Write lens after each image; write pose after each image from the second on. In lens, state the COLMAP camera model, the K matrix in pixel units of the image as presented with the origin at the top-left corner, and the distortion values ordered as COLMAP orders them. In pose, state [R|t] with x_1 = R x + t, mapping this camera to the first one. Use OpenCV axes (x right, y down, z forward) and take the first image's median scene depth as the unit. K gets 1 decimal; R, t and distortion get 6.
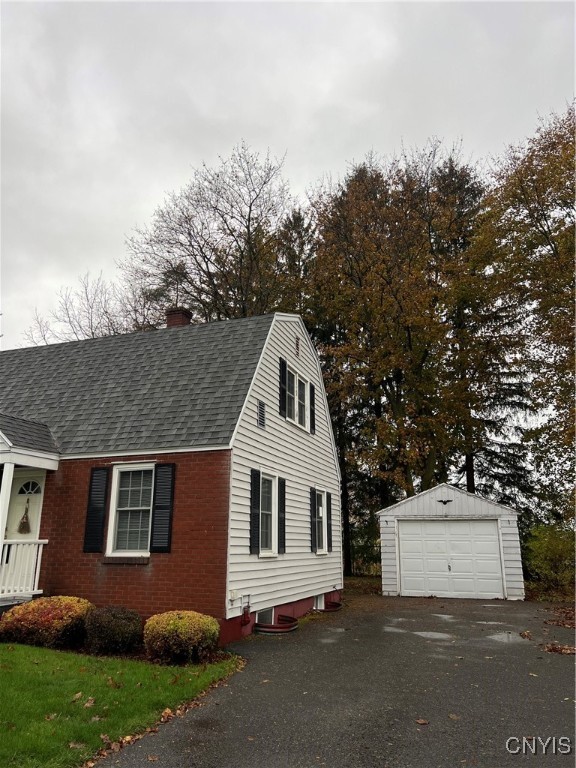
lens RADIAL K [[582.3, 0, 288.9], [0, 582.3, 372.0], [0, 0, 1]] dist [-0.001555, -0.001197]
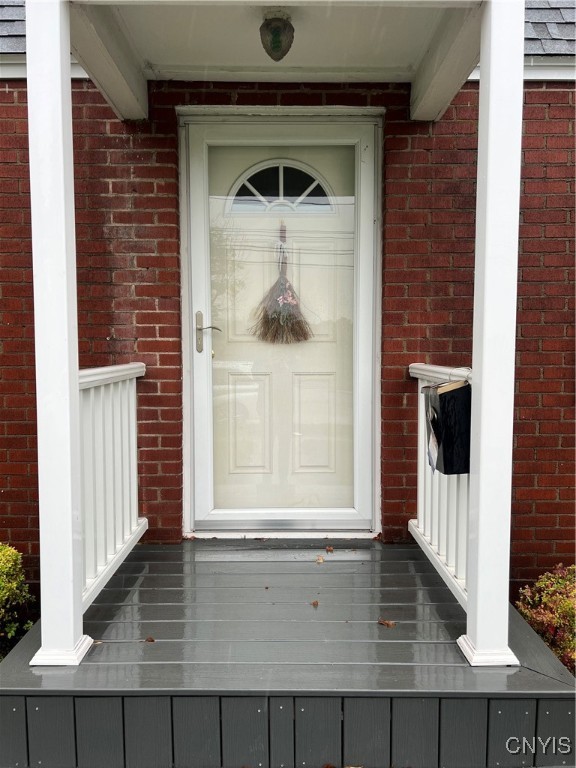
lens RADIAL K [[572.1, 0, 288.0], [0, 572.1, 384.0], [0, 0, 1]] dist [0.006204, 0.000189]
pose [[0.941359, -0.013142, 0.337151, -0.540016], [-0.104958, 0.938259, 0.329628, 0.197034], [-0.320667, -0.345685, 0.881859, 0.720373]]
